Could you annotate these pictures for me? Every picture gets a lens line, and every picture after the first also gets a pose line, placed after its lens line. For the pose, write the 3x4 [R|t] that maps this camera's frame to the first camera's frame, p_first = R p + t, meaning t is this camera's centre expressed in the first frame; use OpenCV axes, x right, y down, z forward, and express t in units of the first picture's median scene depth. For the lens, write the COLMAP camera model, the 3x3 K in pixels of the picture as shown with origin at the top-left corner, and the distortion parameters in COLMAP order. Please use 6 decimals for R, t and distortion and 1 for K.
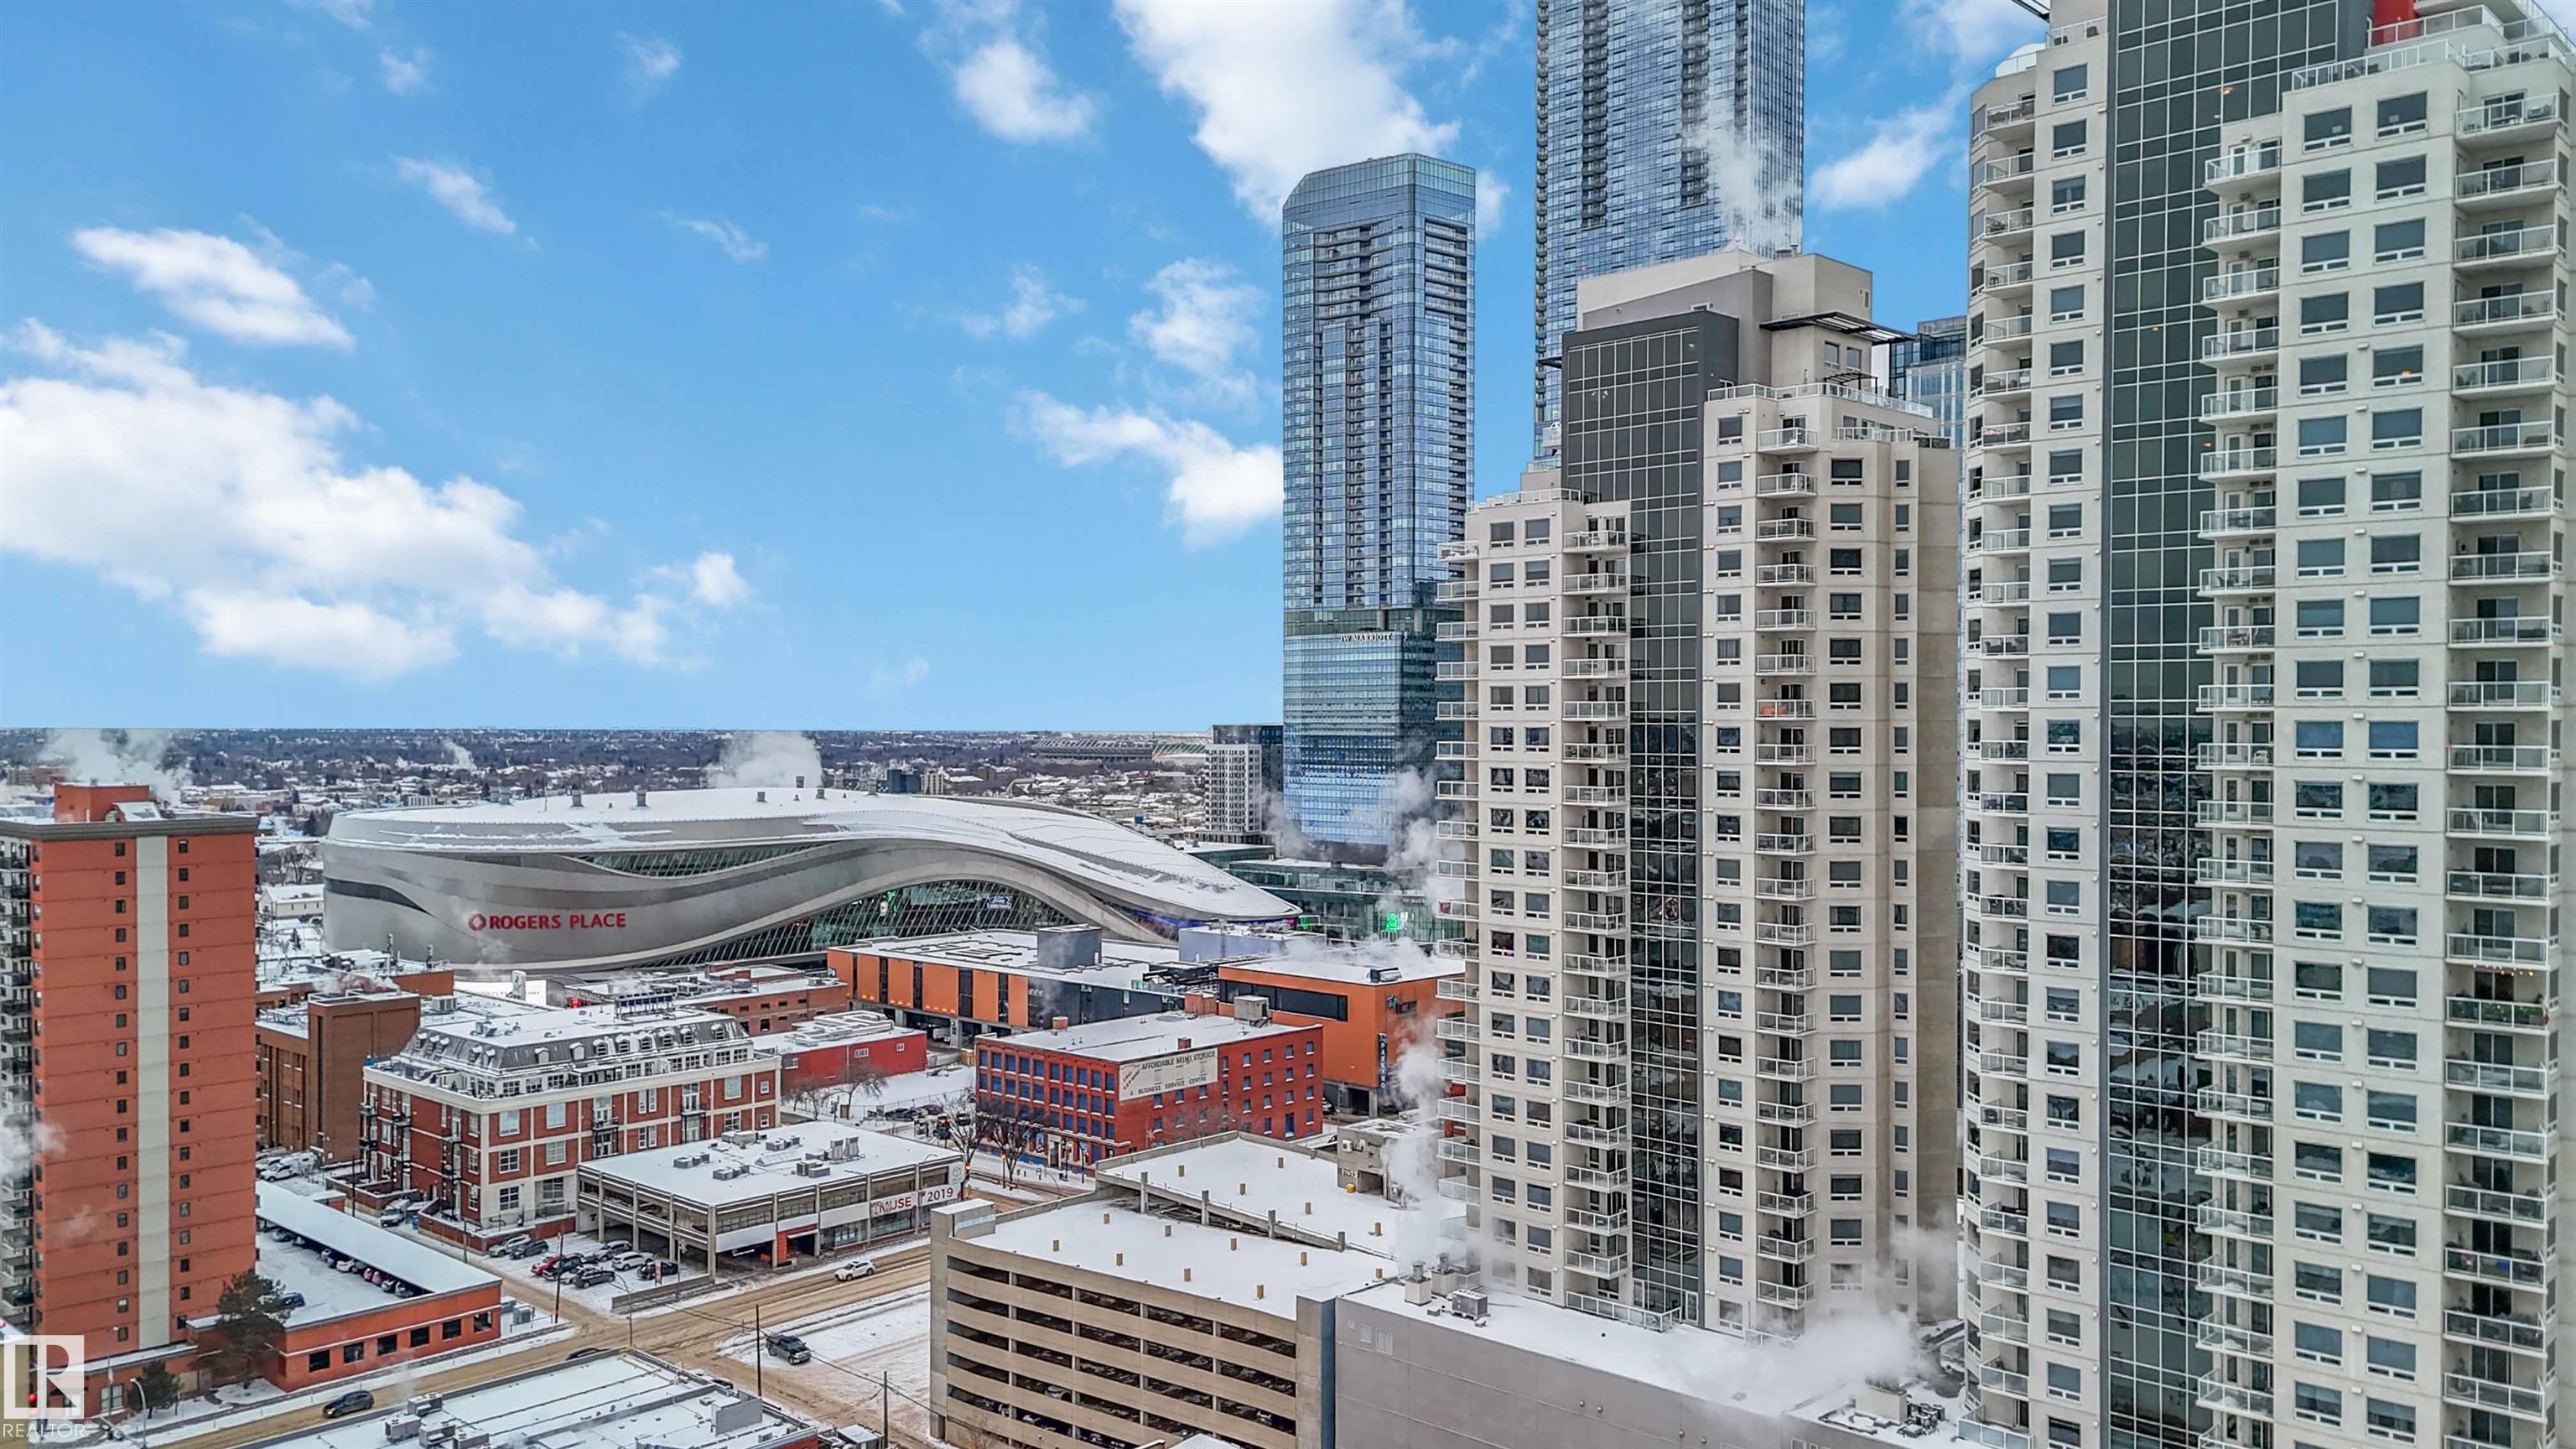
lens RADIAL K [[1970.3, 0, 1279.4], [0, 1970.3, 757.8], [0, 0, 1]] dist [0.085829, -0.088404]
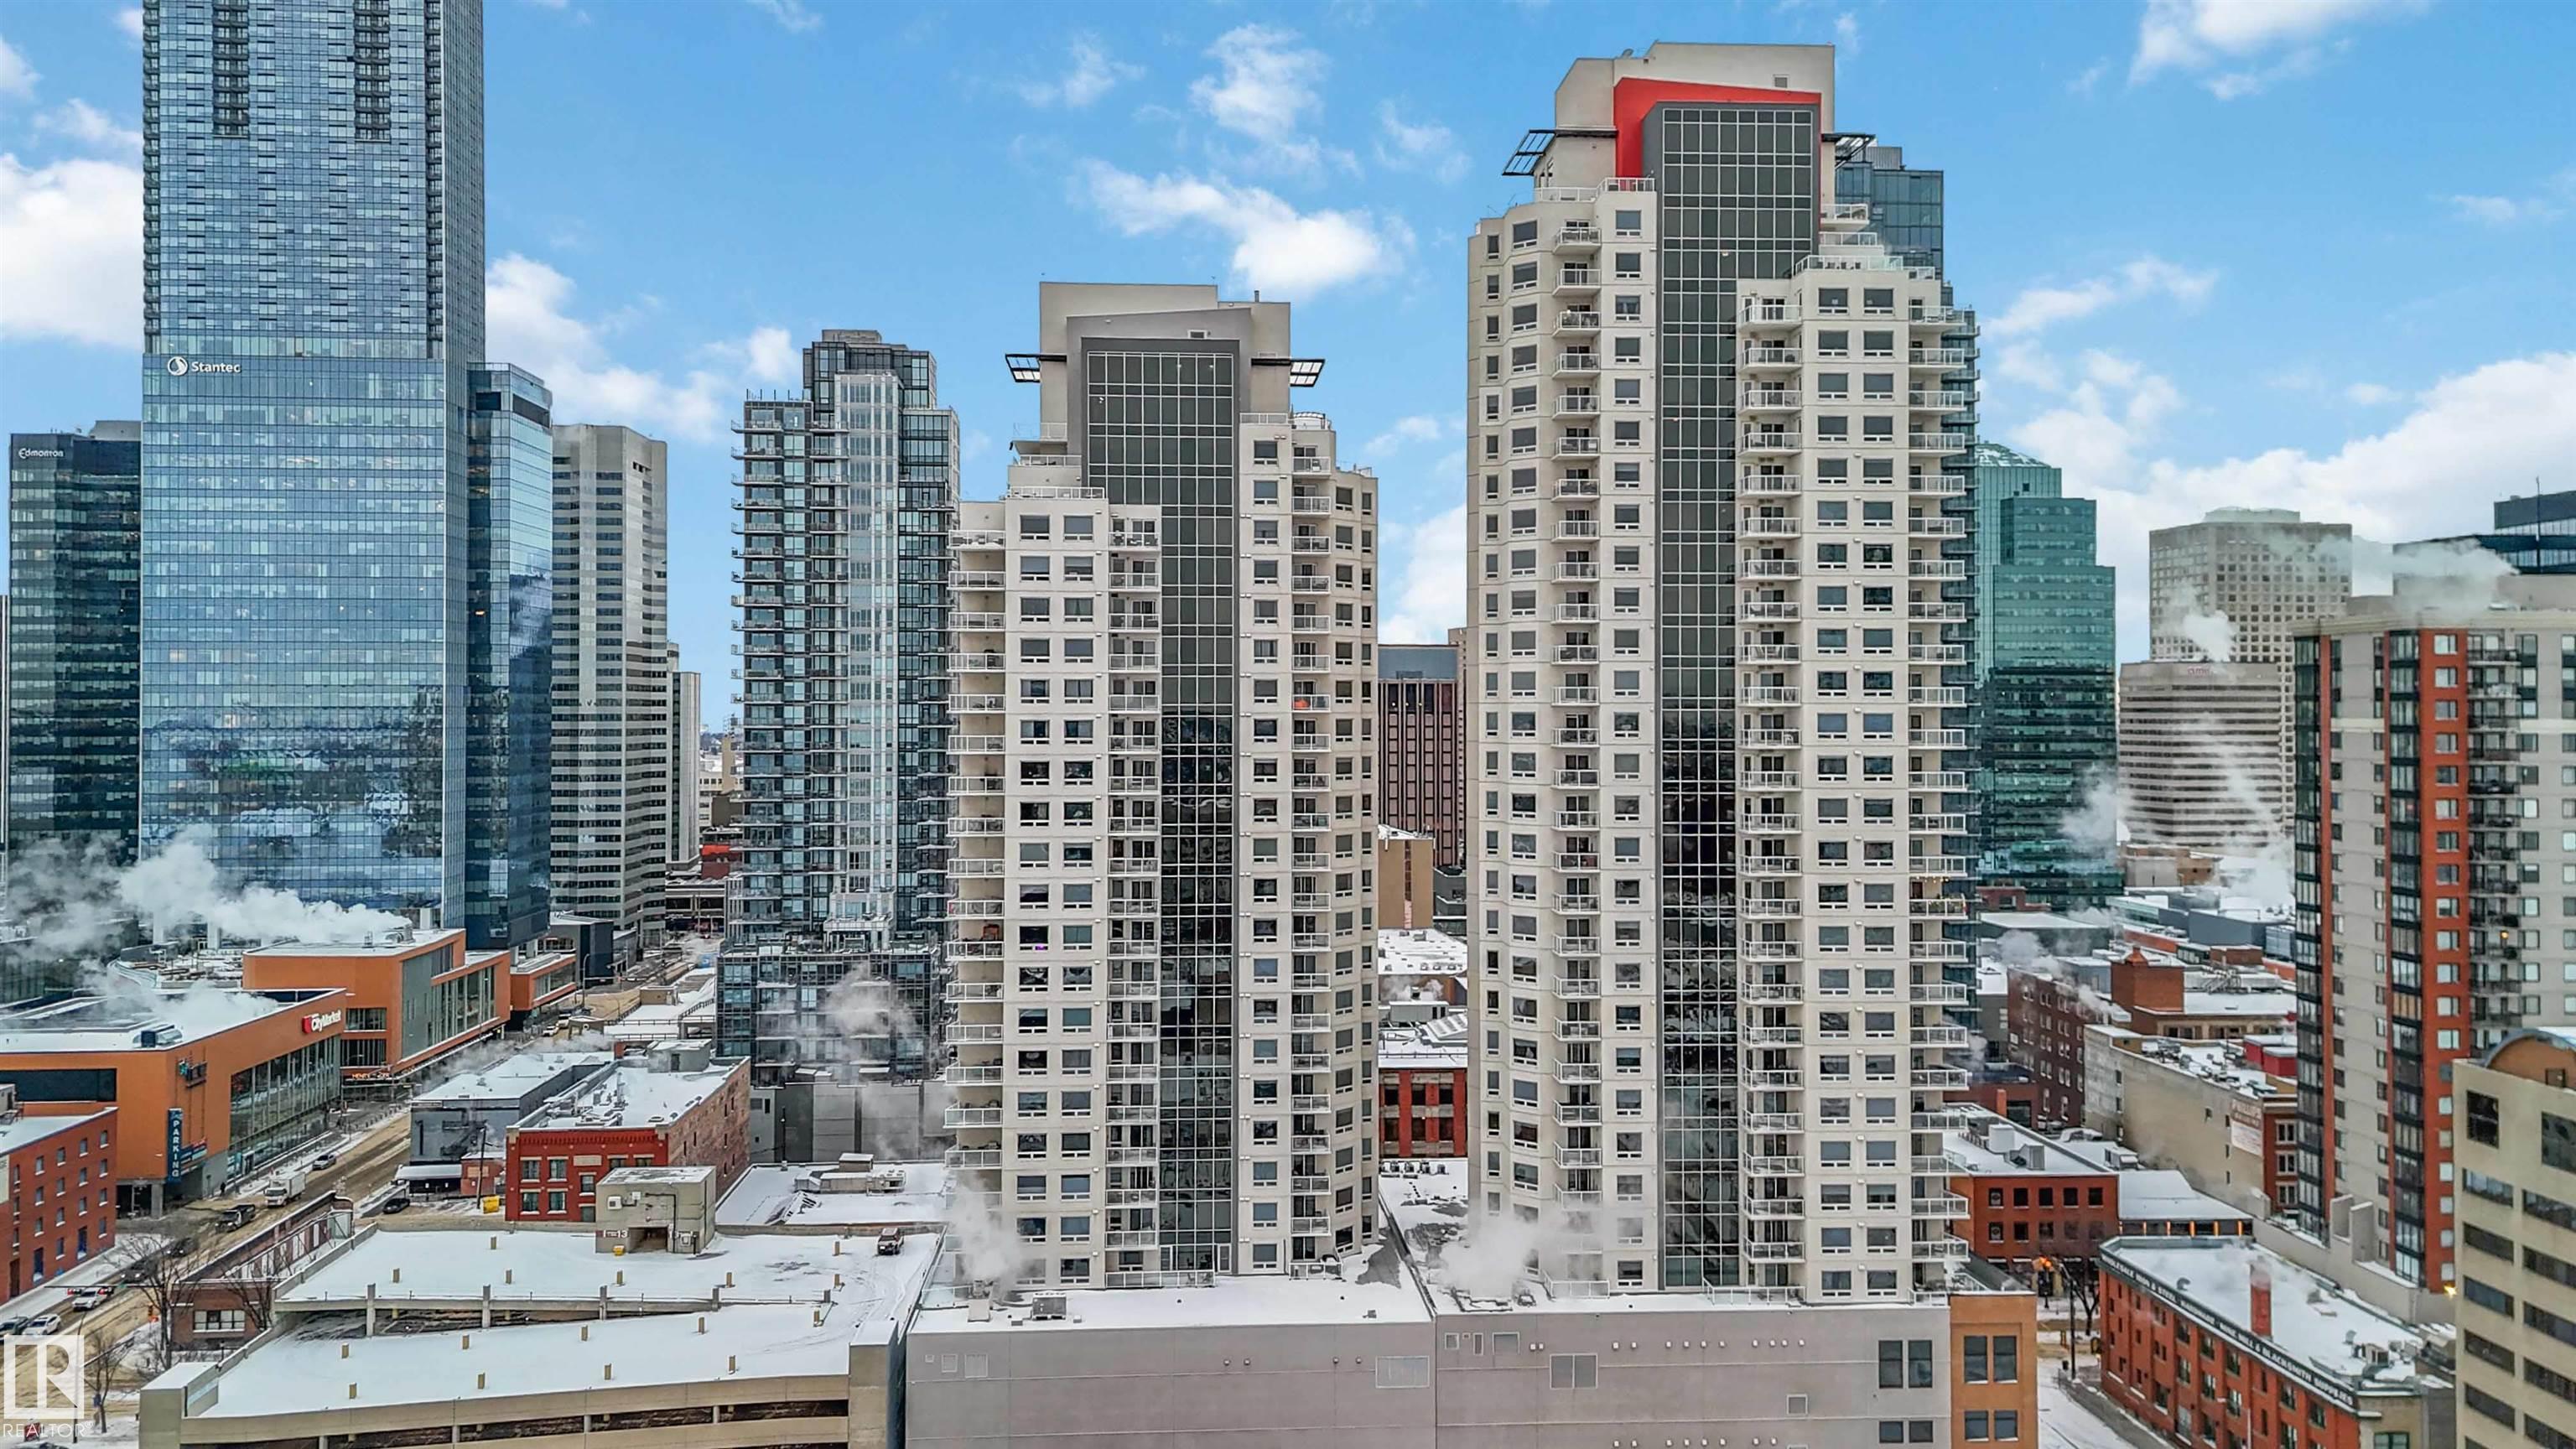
lens RADIAL K [[2015.2, 0, 1310.8], [0, 2015.2, 706.8], [0, 0, 1]] dist [0.104590, -0.096113]
pose [[0.673422, 0.003510, 0.739250, -0.410594], [0.014774, 0.999725, -0.018205, -0.001150], [-0.739110, 0.023182, 0.673185, 0.155784]]
